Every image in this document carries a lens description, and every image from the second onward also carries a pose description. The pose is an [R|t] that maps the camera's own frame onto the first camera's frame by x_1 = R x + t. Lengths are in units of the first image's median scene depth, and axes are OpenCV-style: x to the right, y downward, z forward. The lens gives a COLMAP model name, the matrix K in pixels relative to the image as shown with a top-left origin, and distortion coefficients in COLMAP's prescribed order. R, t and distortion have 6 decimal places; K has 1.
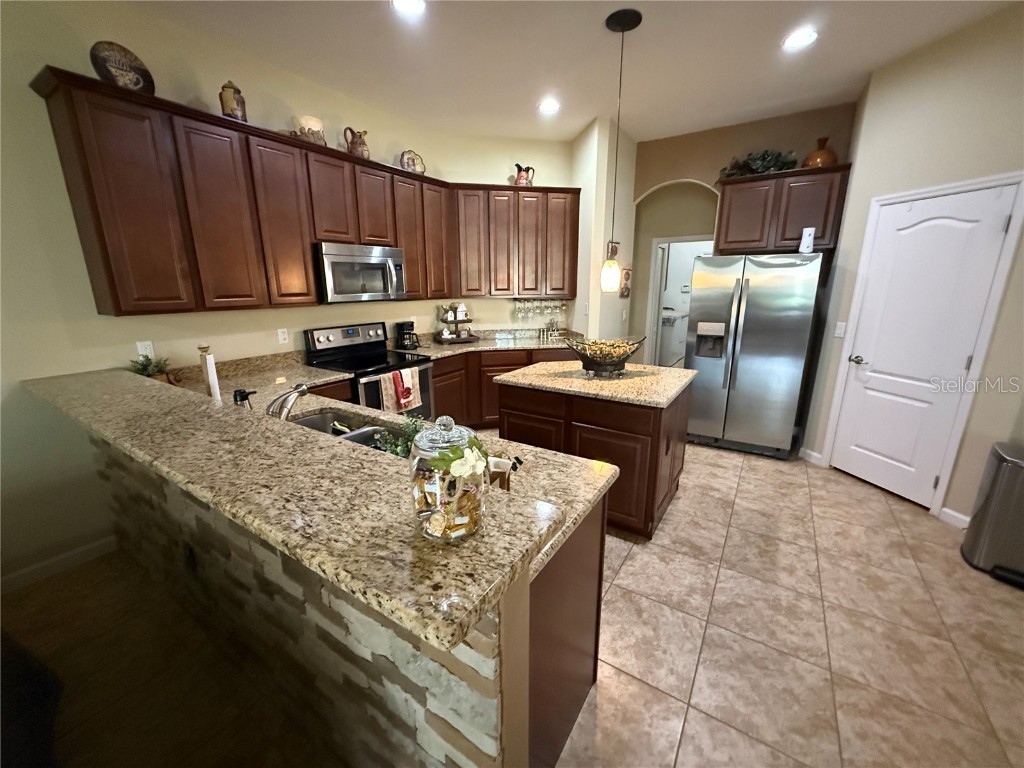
lens RADIAL K [[408.6, 0, 508.3], [0, 408.6, 385.1], [0, 0, 1]] dist [-0.000388, -0.000217]
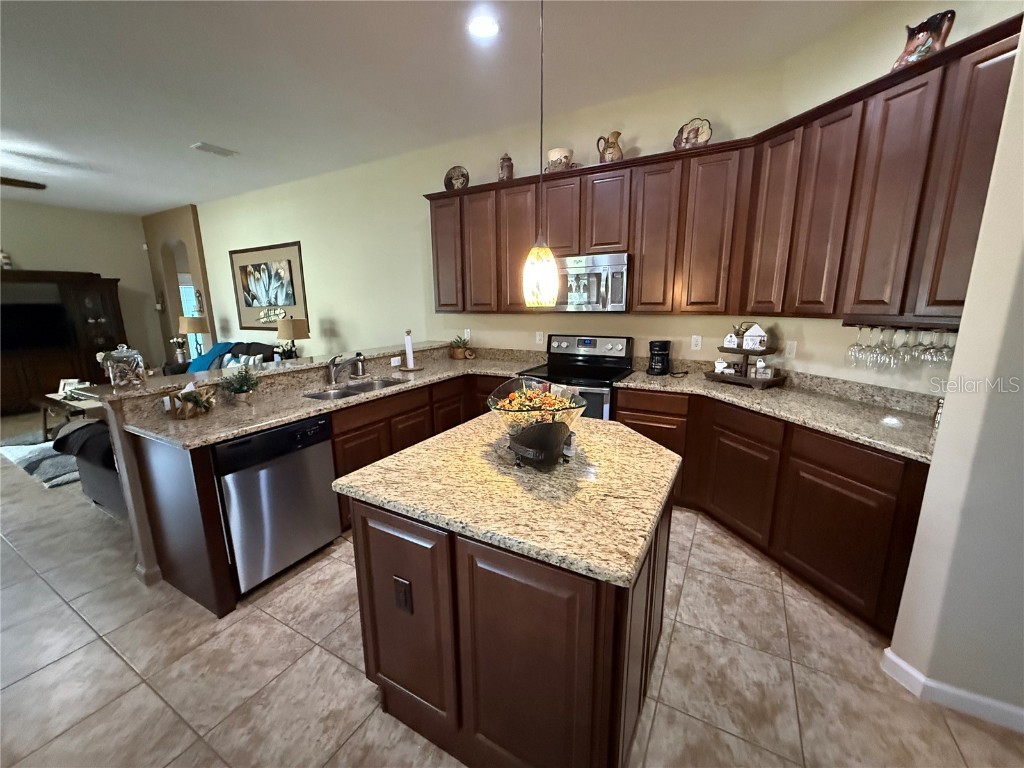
lens RADIAL K [[408.6, 0, 507.3], [0, 408.6, 384.0], [0, 0, 1]] dist [-0.000388, -0.000217]
pose [[0.063083, 0.206139, -0.976487, 0.536115], [-0.229681, 0.955171, 0.186801, -0.153041], [0.971219, 0.212497, 0.107602, 0.632329]]
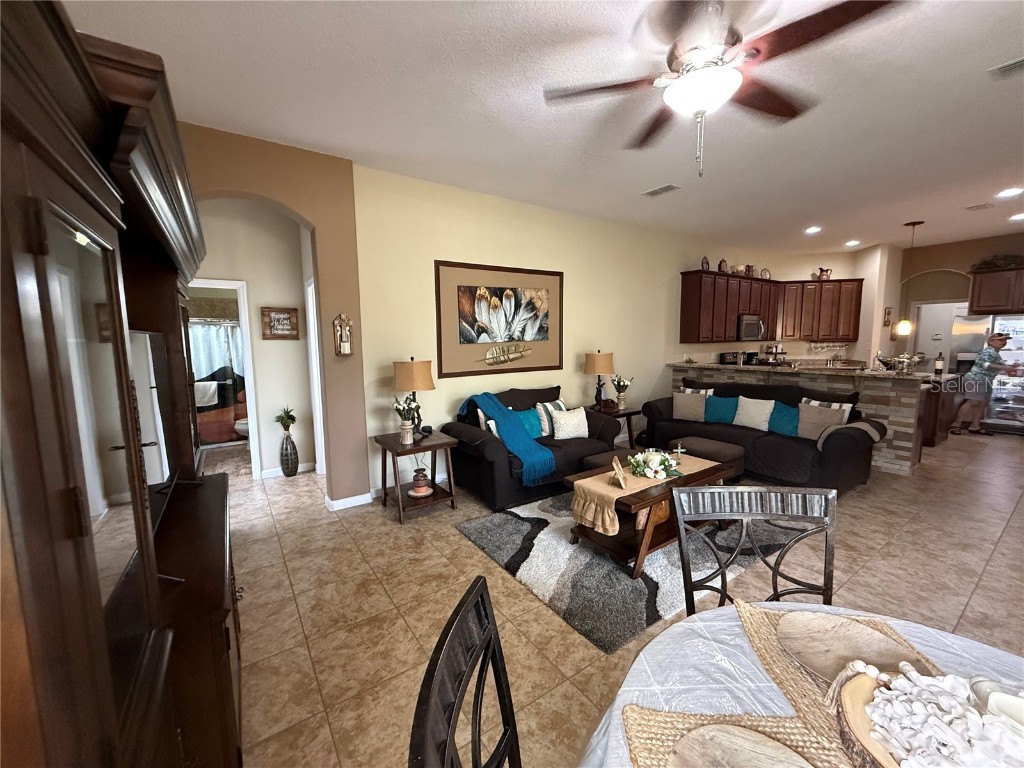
lens RADIAL K [[408.6, 0, 509.5], [0, 408.6, 383.0], [0, 0, 1]] dist [-0.000388, -0.000217]
pose [[0.926023, 0.040366, -0.375302, -0.582799], [-0.087276, 0.990221, -0.108840, 0.295116], [0.367239, 0.133543, 0.920490, -1.162328]]
